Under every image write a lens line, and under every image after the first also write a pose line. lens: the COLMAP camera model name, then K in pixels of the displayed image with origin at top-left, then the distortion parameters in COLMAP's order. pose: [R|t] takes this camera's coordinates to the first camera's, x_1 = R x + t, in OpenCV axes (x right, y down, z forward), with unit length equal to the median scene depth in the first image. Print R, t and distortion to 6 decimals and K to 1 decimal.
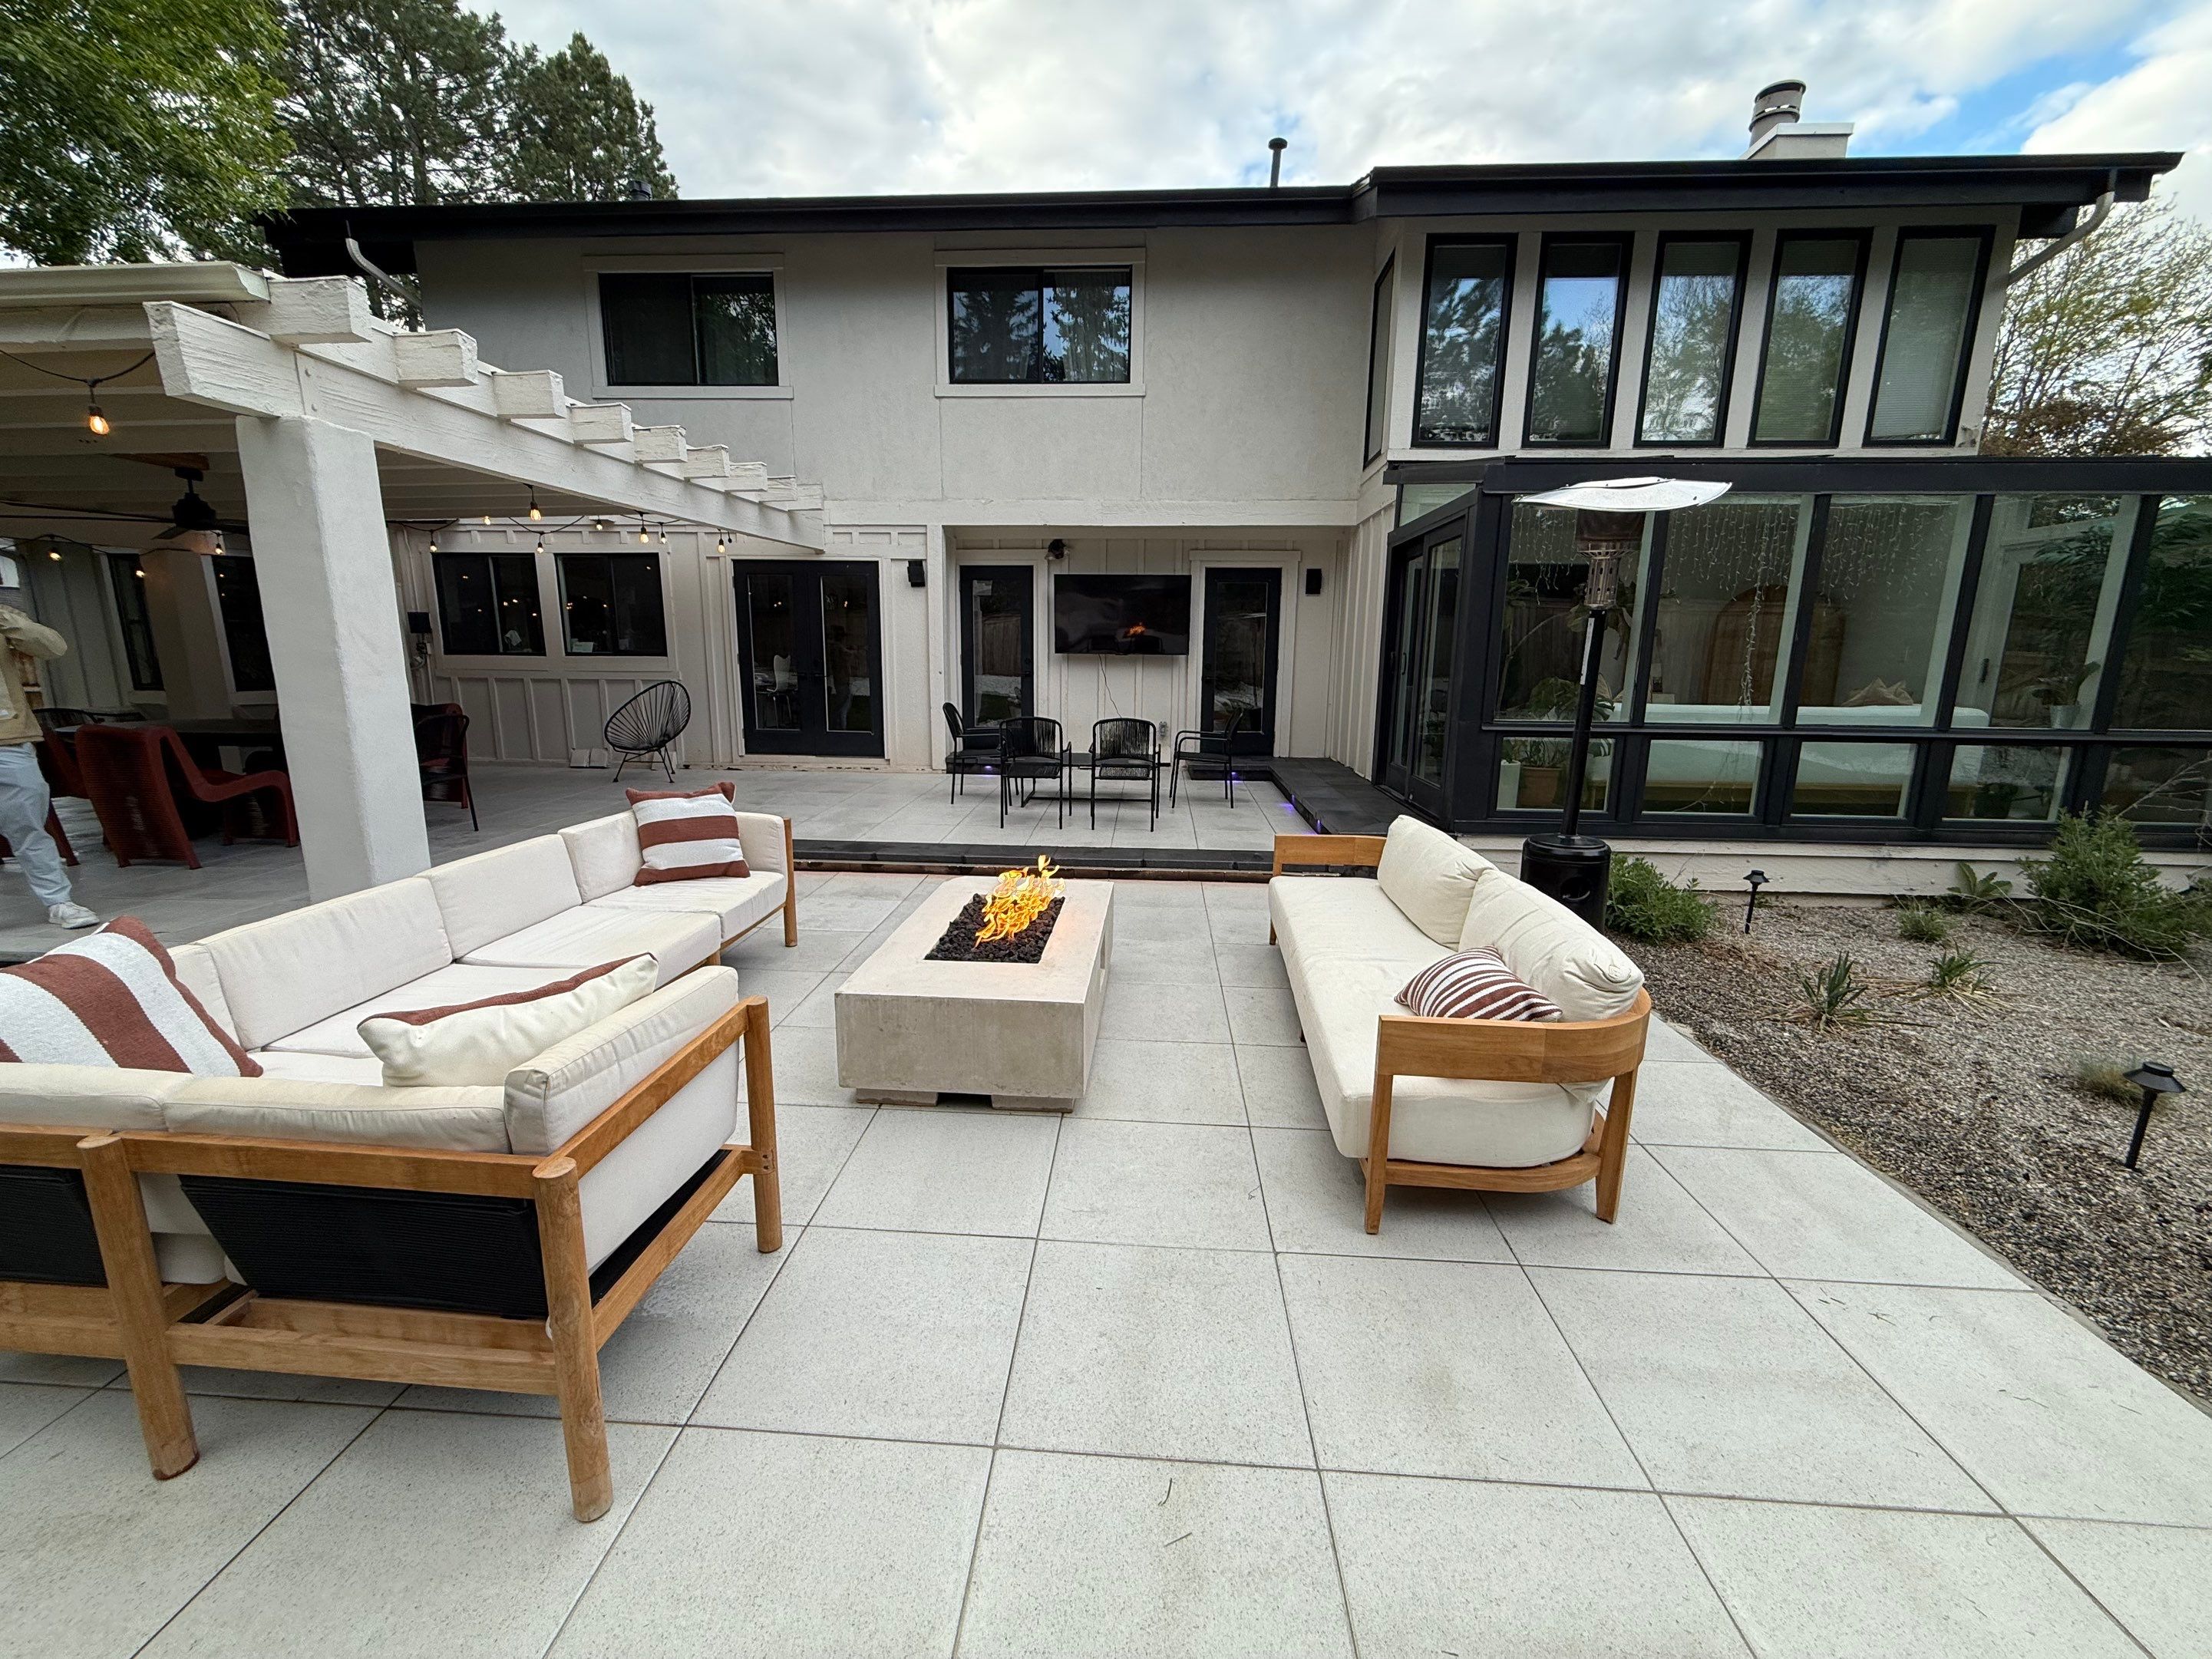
lens RADIAL K [[880.6, 0, 1109.2], [0, 880.6, 824.3], [0, 0, 1]] dist [0.000610, 0.000153]
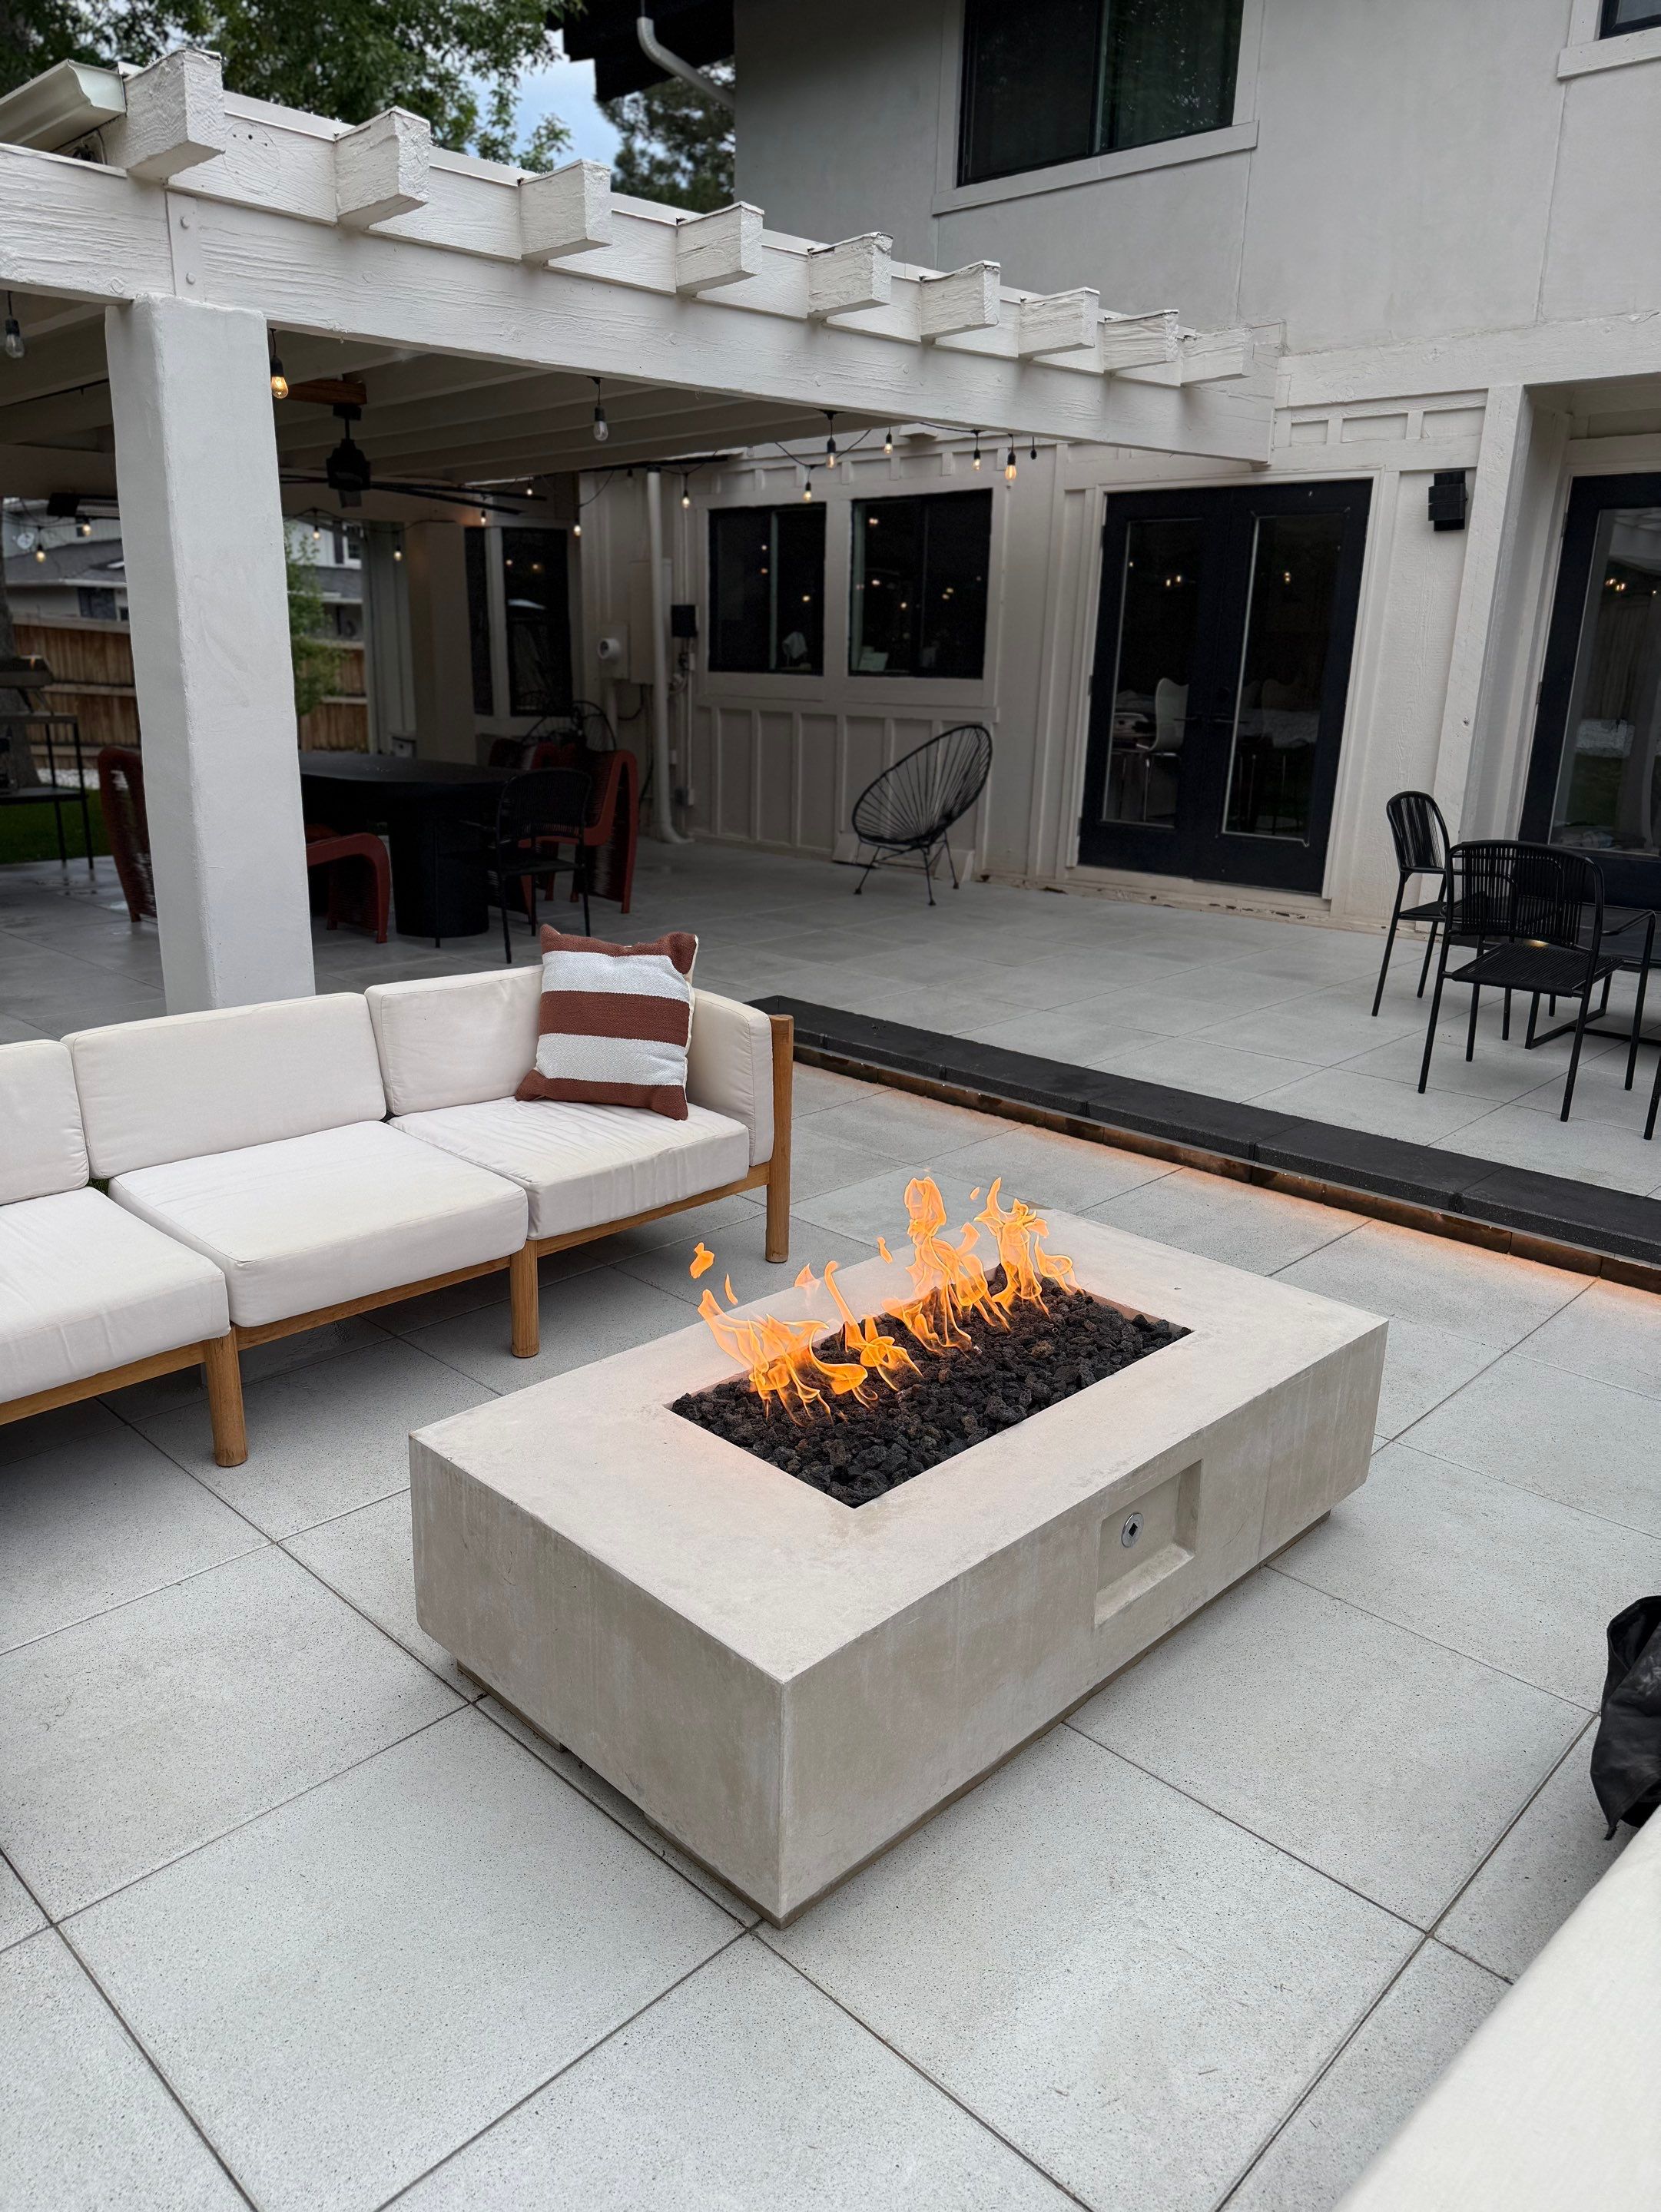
lens RADIAL K [[1558.2, 0, 821.3], [0, 1558.2, 1105.1], [0, 0, 1]] dist [0.066093, -0.088305]
pose [[0.756398, 0.186892, -0.626844, 0.140689], [-0.137549, 0.982332, 0.126902, -0.047126], [0.639485, -0.009767, 0.768741, 0.210162]]
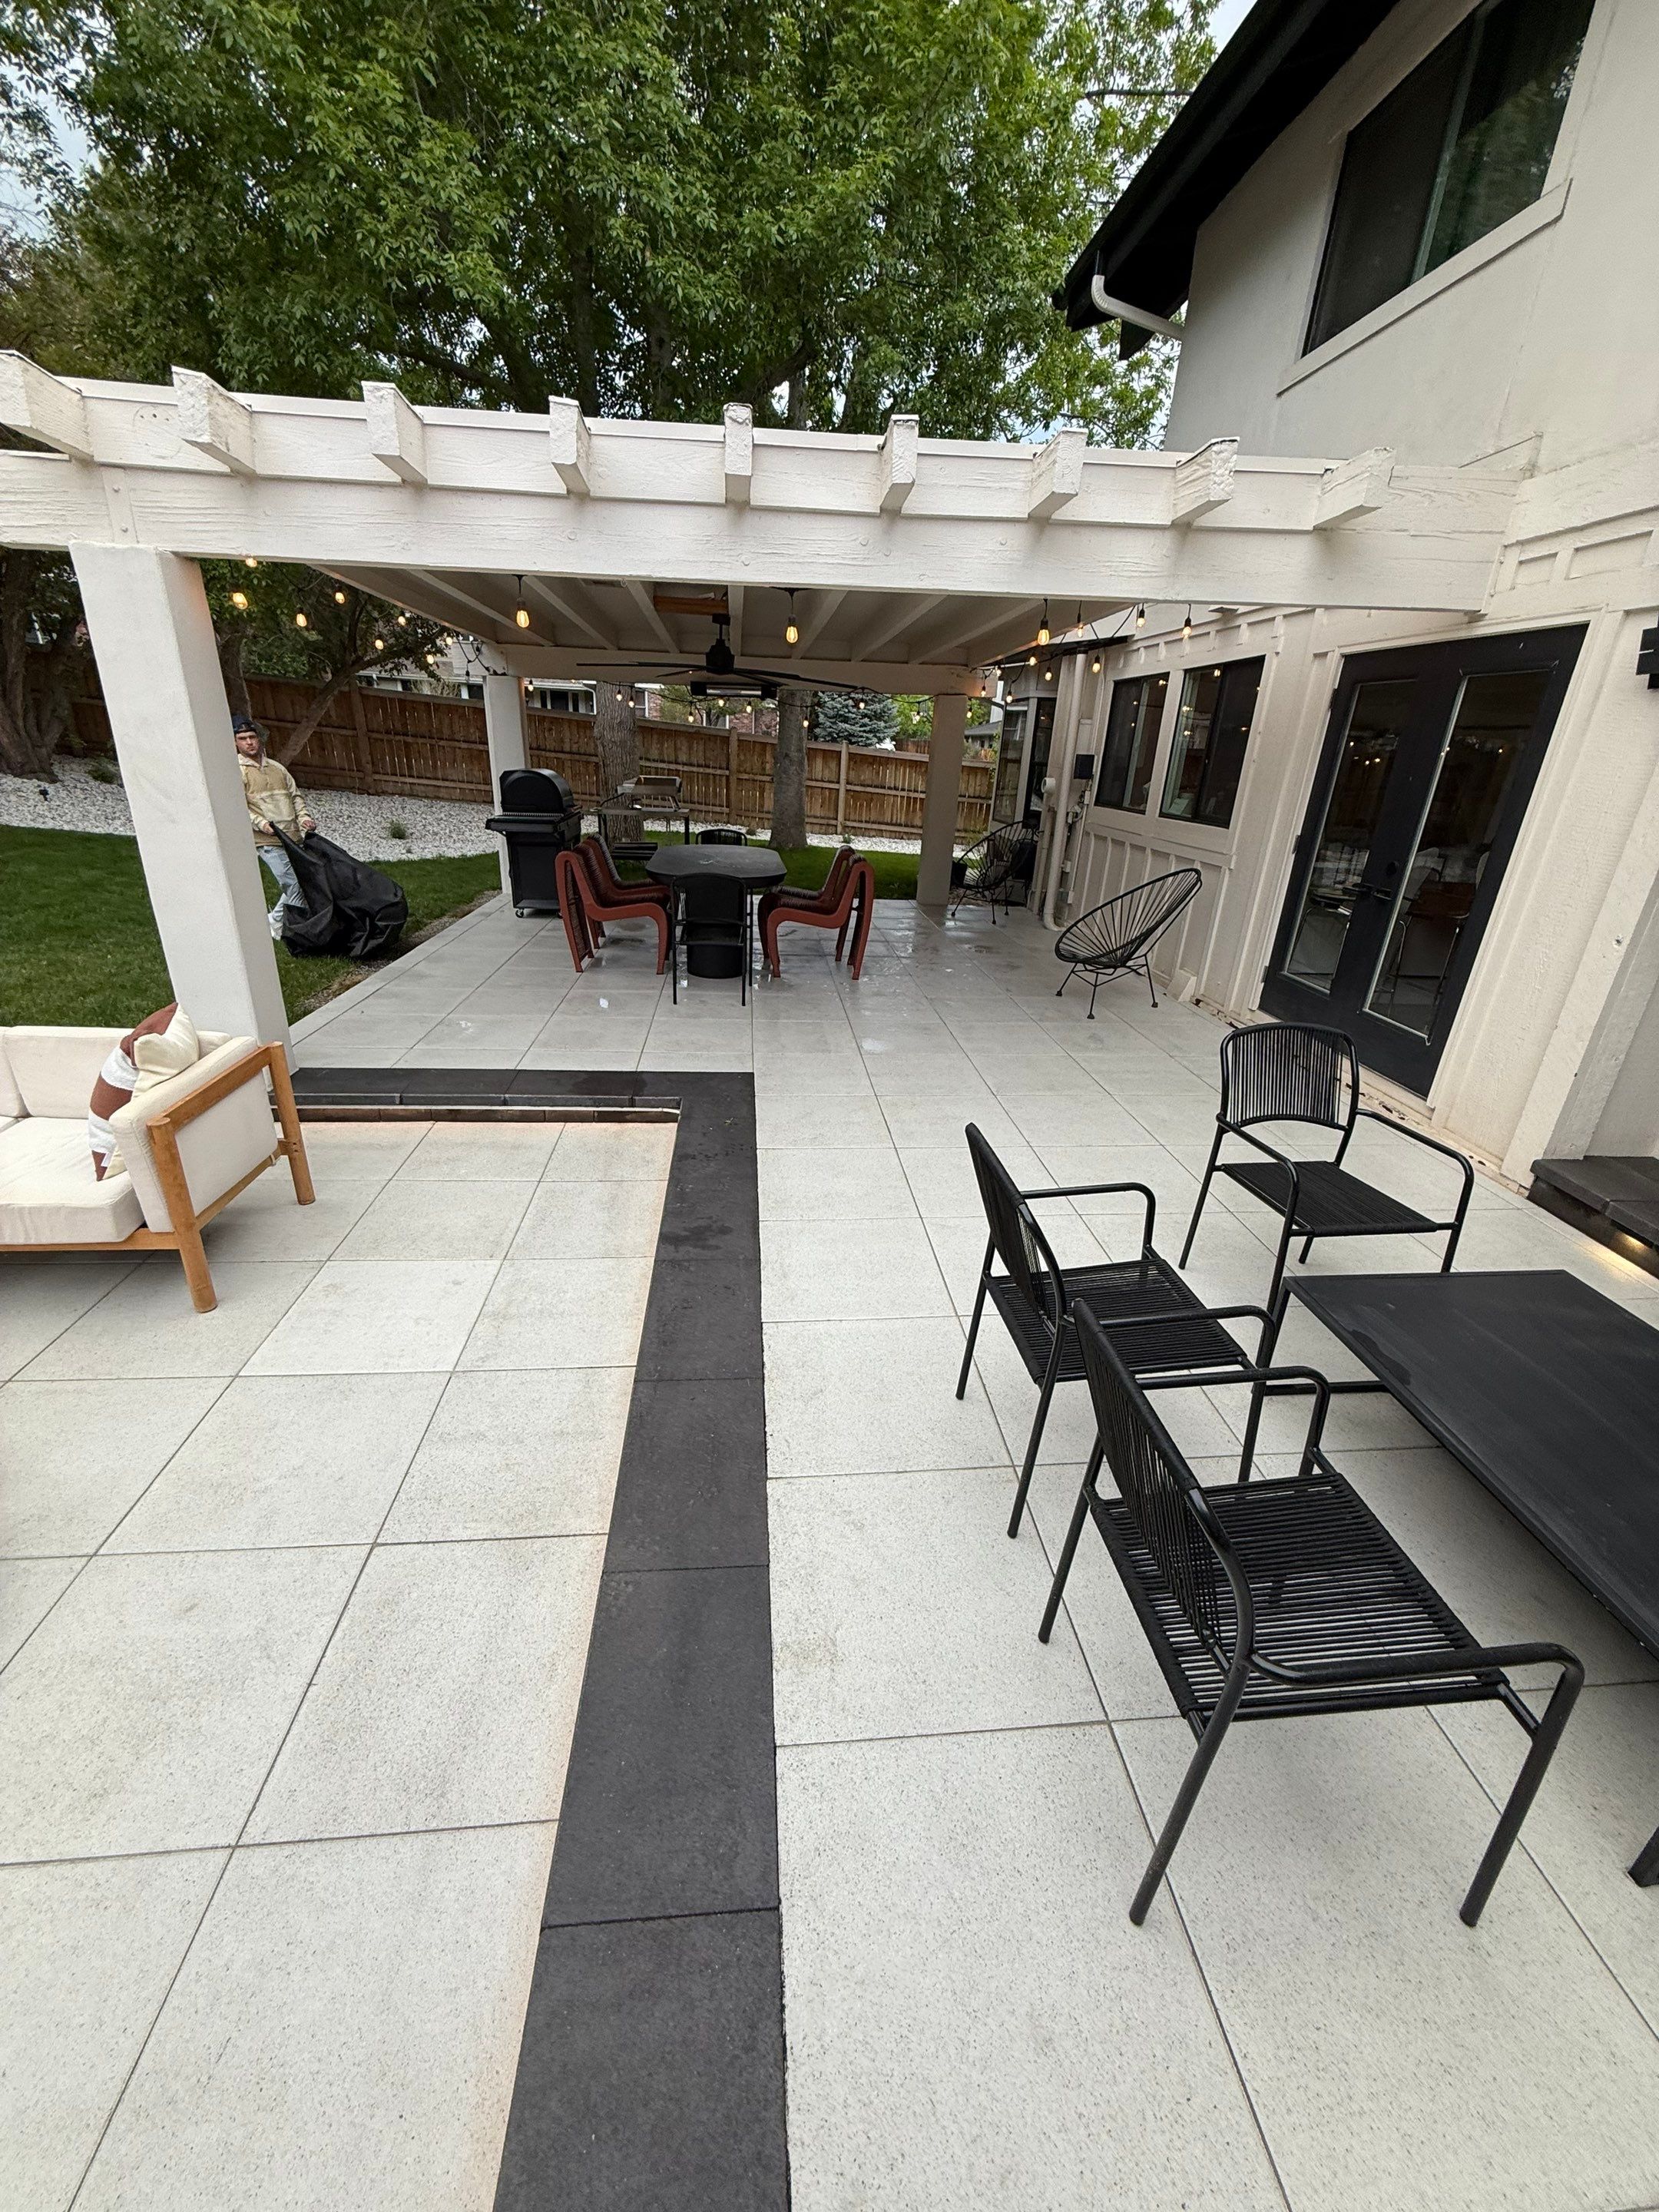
lens RADIAL K [[874.0, 0, 832.1], [0, 874.0, 1100.9], [0, 0, 1]] dist [-0.001898, -0.000516]
pose [[0.143497, 0.370424, -0.917712, 0.148613], [-0.236515, 0.913274, 0.331650, -0.208013], [0.960973, 0.169462, 0.218663, 0.842281]]
